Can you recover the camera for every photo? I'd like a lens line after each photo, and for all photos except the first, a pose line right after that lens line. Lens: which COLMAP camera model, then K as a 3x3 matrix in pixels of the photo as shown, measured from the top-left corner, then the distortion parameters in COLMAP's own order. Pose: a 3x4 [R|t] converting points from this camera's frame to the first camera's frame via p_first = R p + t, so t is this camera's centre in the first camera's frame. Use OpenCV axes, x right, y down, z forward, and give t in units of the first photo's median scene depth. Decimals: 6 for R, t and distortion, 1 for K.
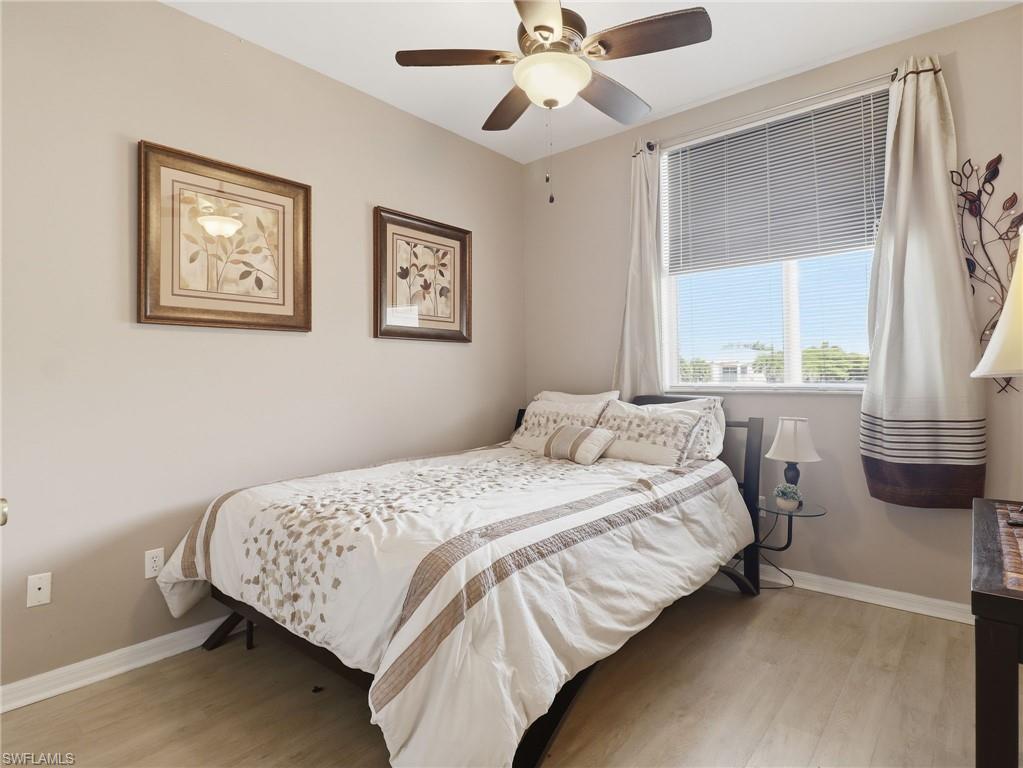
lens RADIAL K [[546.2, 0, 511.1], [0, 546.2, 380.6], [0, 0, 1]] dist [0.003647, -0.001868]
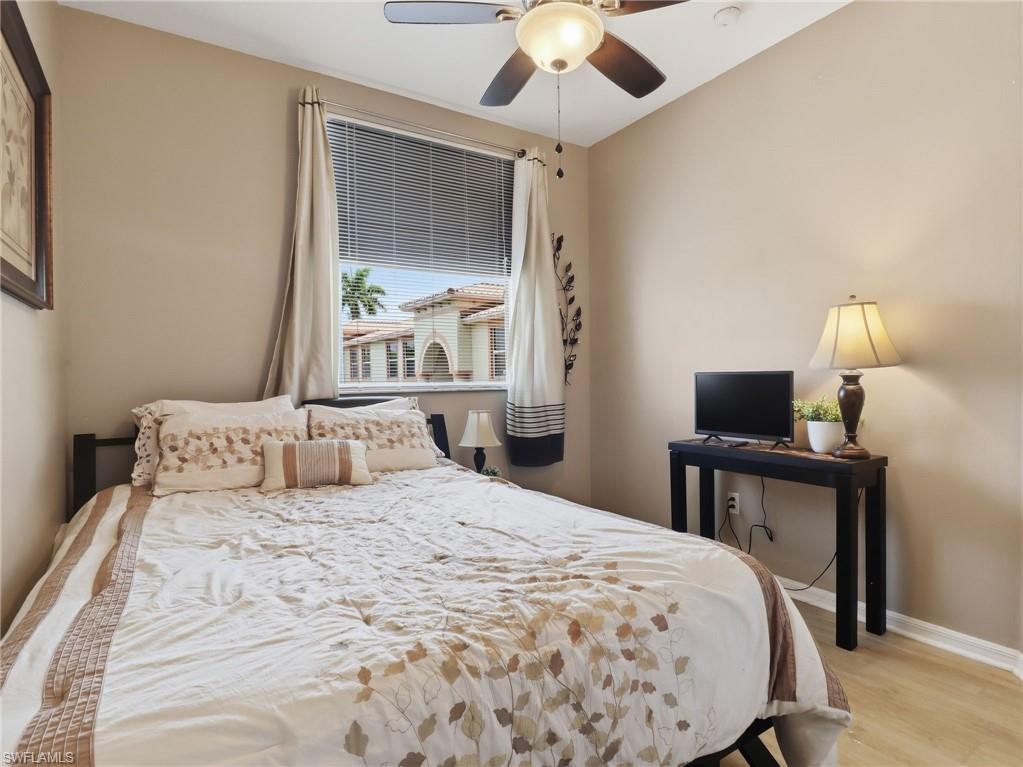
lens RADIAL K [[546.2, 0, 511.0], [0, 546.2, 382.9], [0, 0, 1]] dist [0.003647, -0.001868]
pose [[0.284575, -0.004249, 0.958645, -0.774991], [0.012896, 0.999917, 0.000603, 0.007054], [-0.958567, 0.012191, 0.284606, 0.745442]]
